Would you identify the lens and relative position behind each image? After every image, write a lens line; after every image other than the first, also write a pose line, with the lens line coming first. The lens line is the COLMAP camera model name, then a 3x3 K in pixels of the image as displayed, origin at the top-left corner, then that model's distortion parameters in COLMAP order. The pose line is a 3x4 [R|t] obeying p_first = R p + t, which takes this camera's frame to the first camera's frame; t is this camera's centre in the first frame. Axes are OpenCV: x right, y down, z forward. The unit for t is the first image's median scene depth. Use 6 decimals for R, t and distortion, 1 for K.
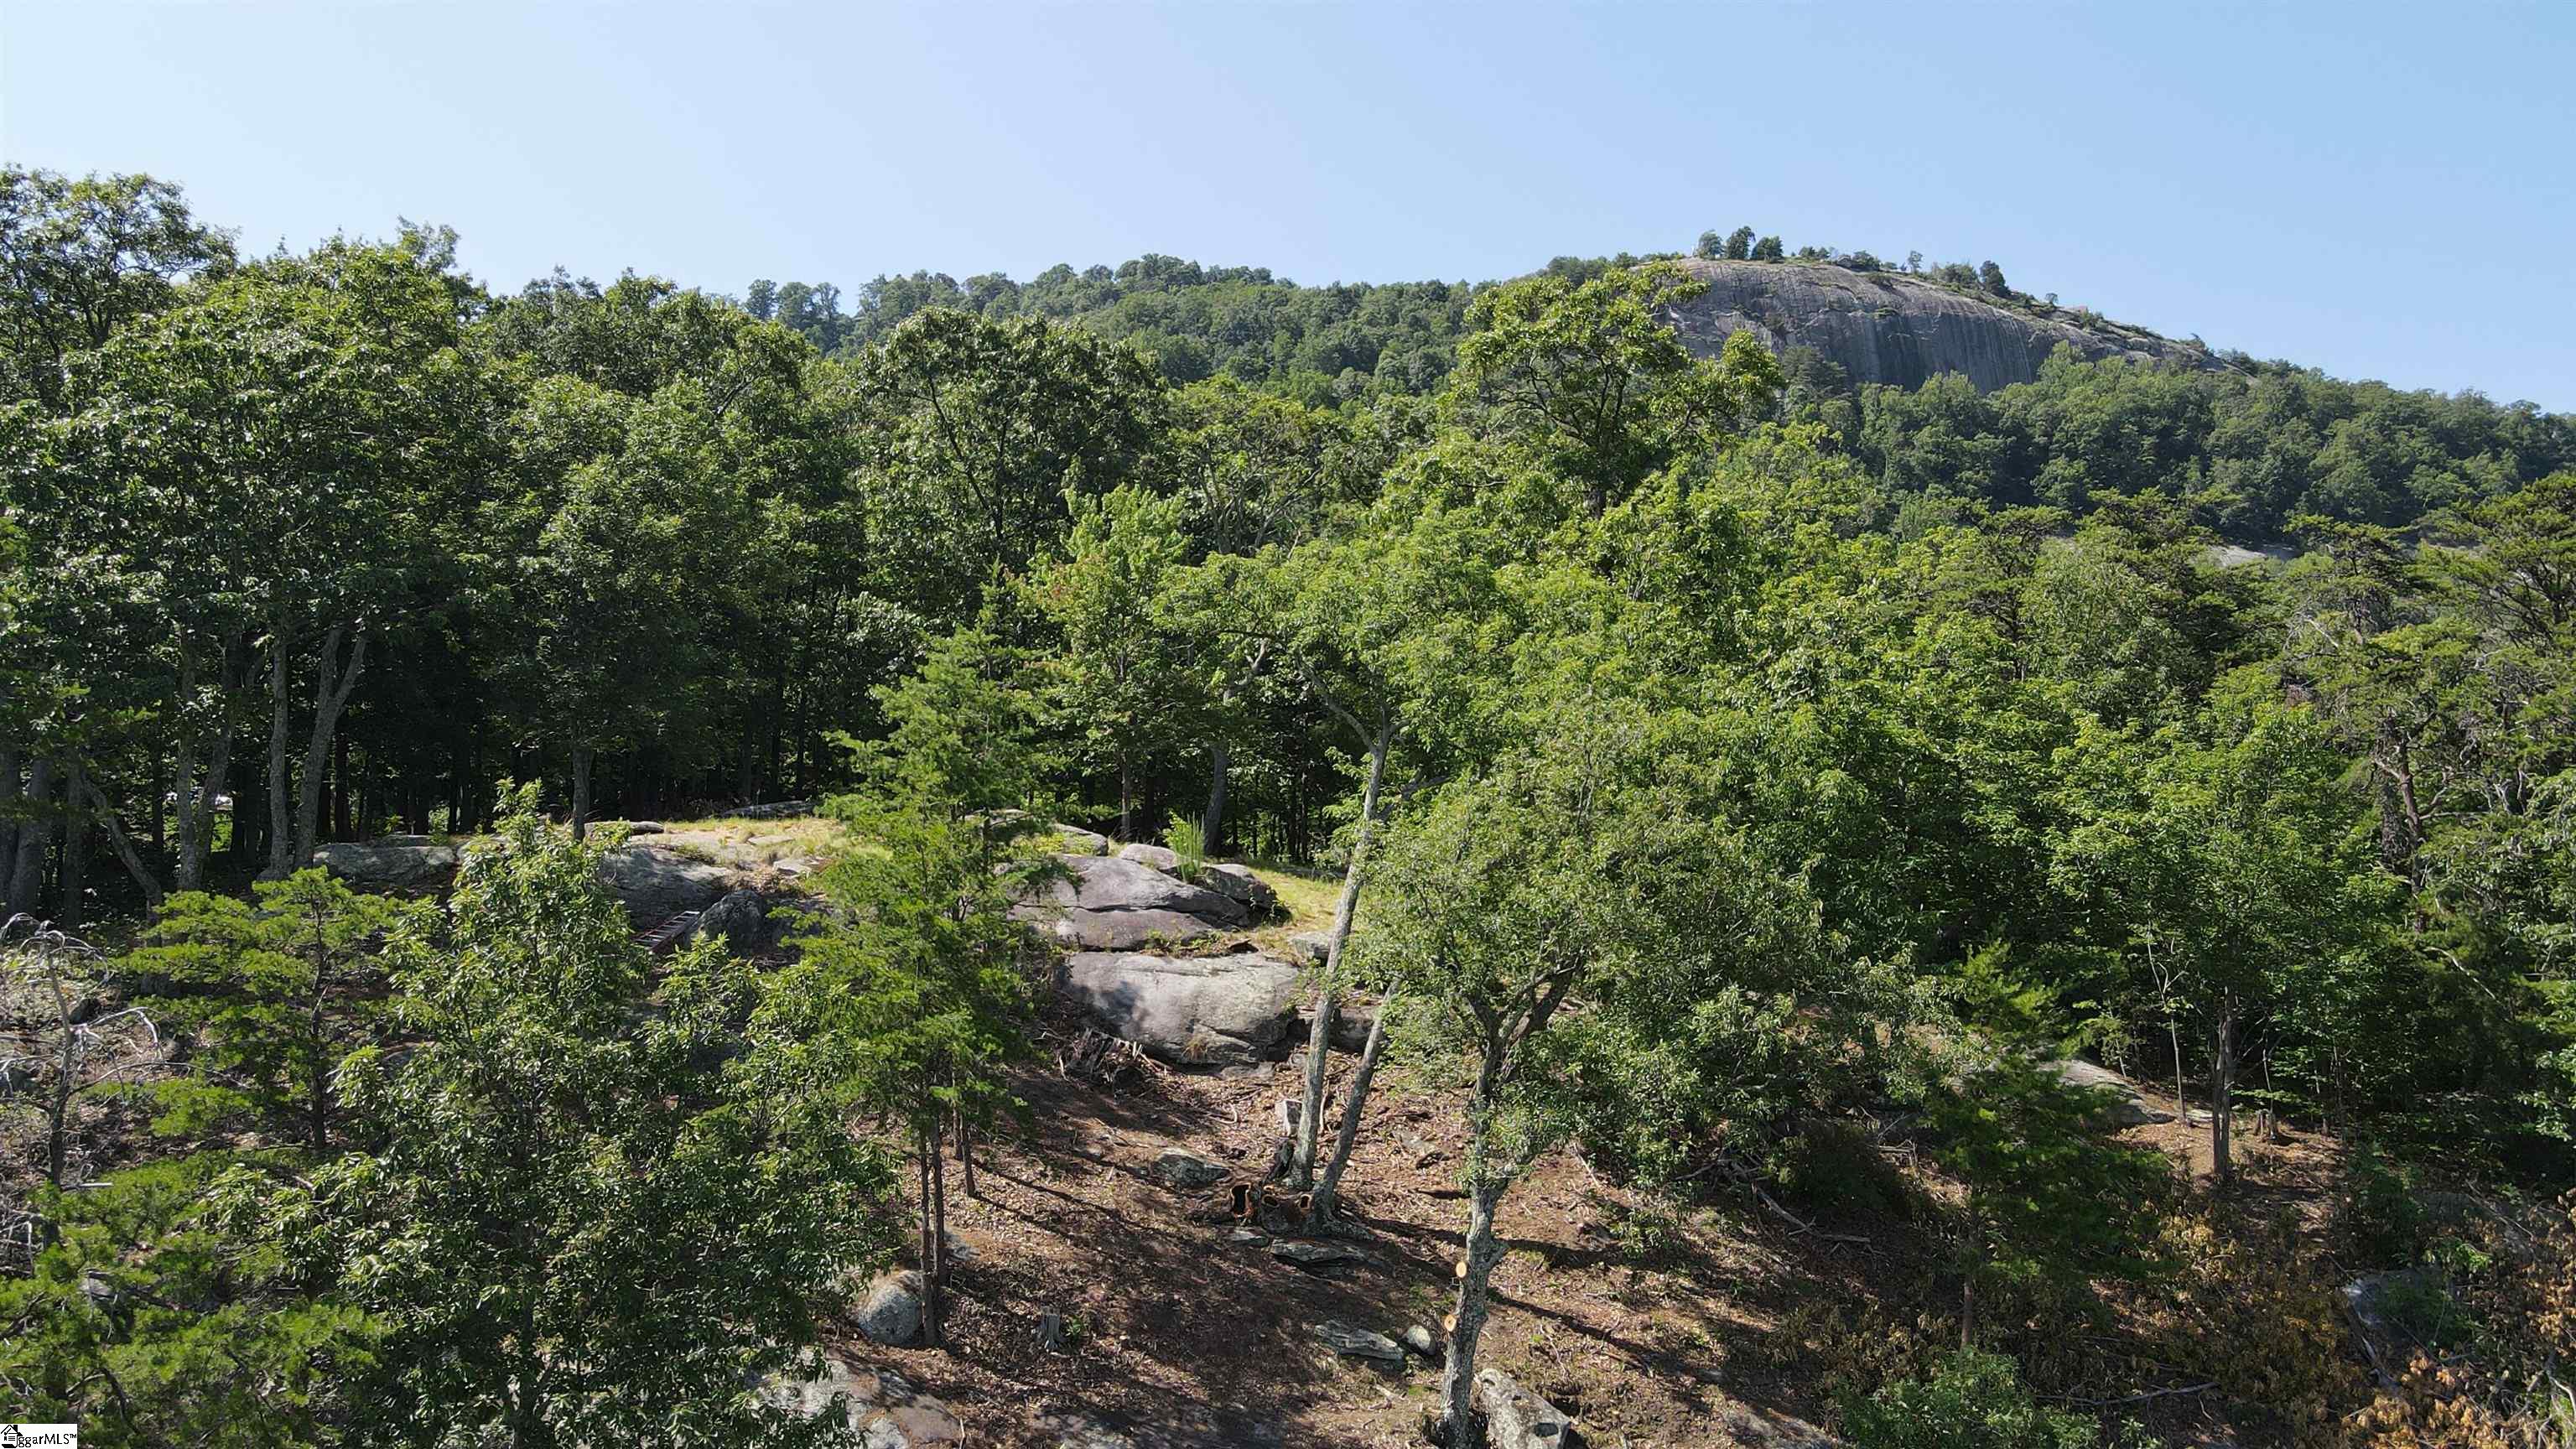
lens RADIAL K [[1899.6, 0, 1287.5], [0, 1899.6, 718.0], [0, 0, 1]] dist [-0.004215, 0.034734]
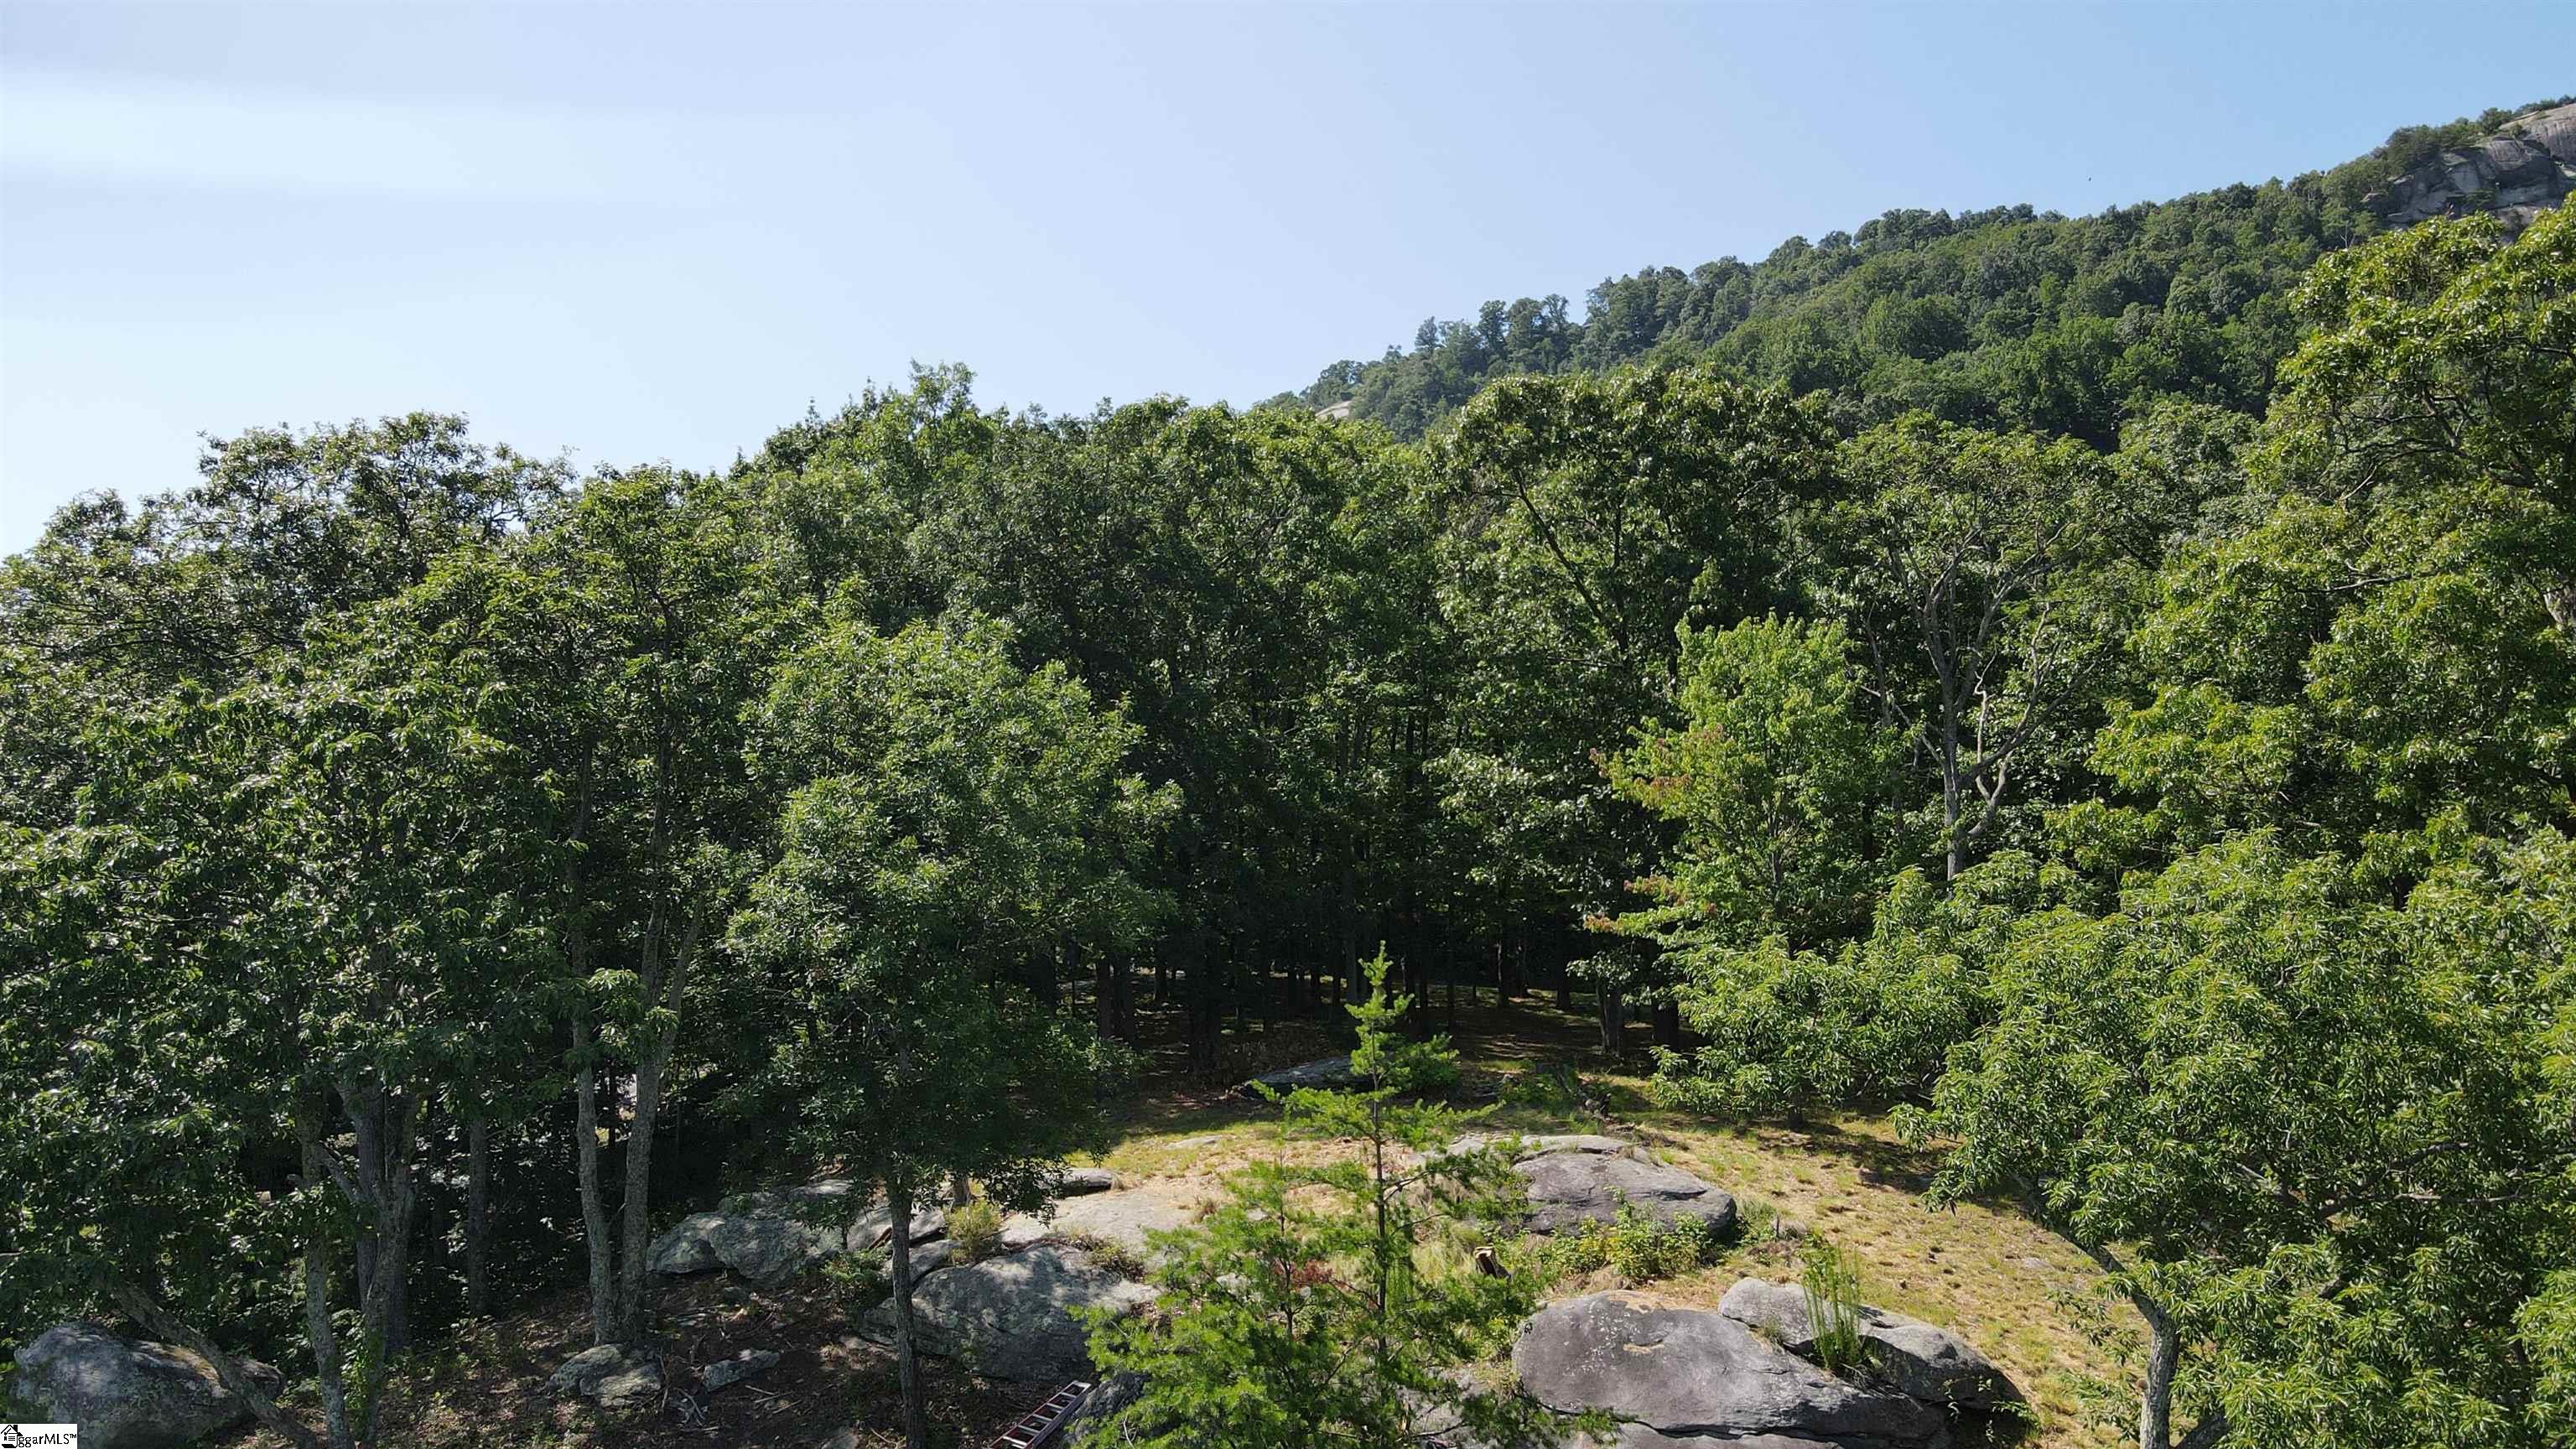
lens RADIAL K [[1899.6, 0, 1295.2], [0, 1899.6, 726.4], [0, 0, 1]] dist [-0.004215, 0.034734]
pose [[0.919971, -0.064354, -0.386668, 0.021560], [0.067799, 0.997688, -0.004737, -0.075823], [0.386079, -0.021858, 0.922207, 0.246825]]
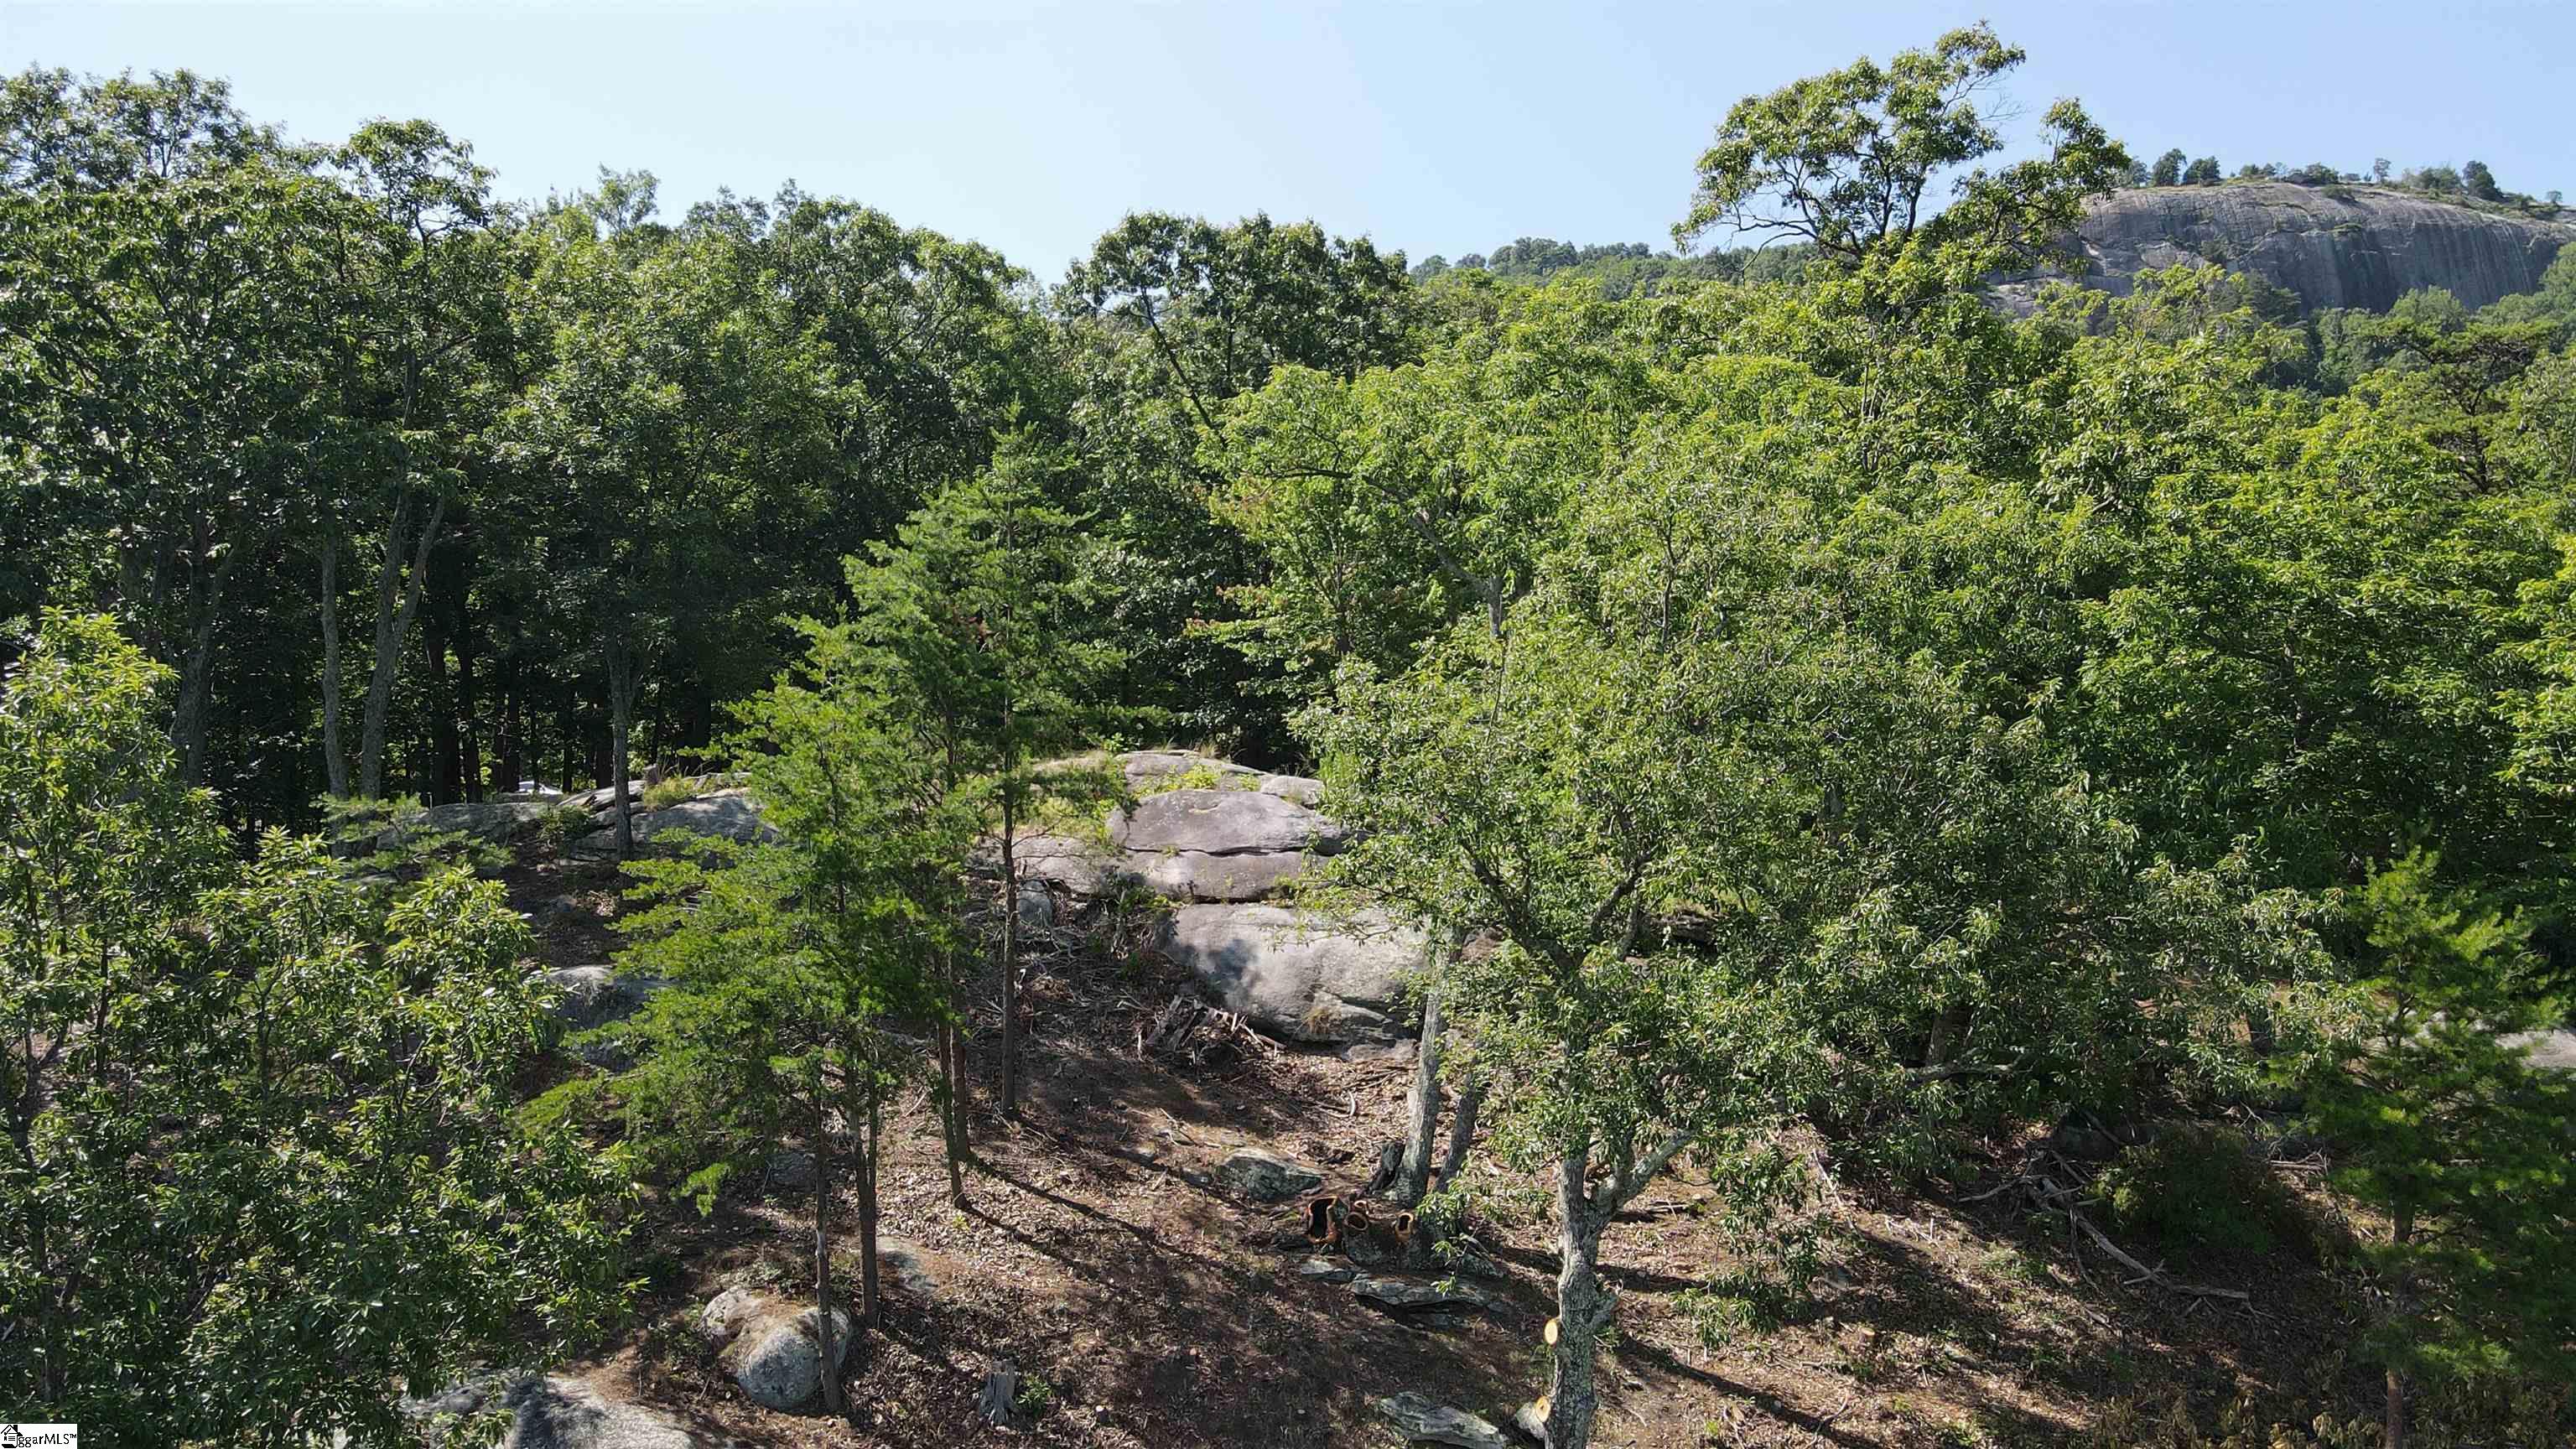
lens RADIAL K [[1899.6, 0, 1291.4], [0, 1899.6, 719.7], [0, 0, 1]] dist [-0.004215, 0.034734]
pose [[0.977586, -0.033050, -0.207925, 0.060656], [0.033263, 0.999444, -0.002473, 0.028226], [0.207891, -0.004499, 0.978142, 0.128408]]
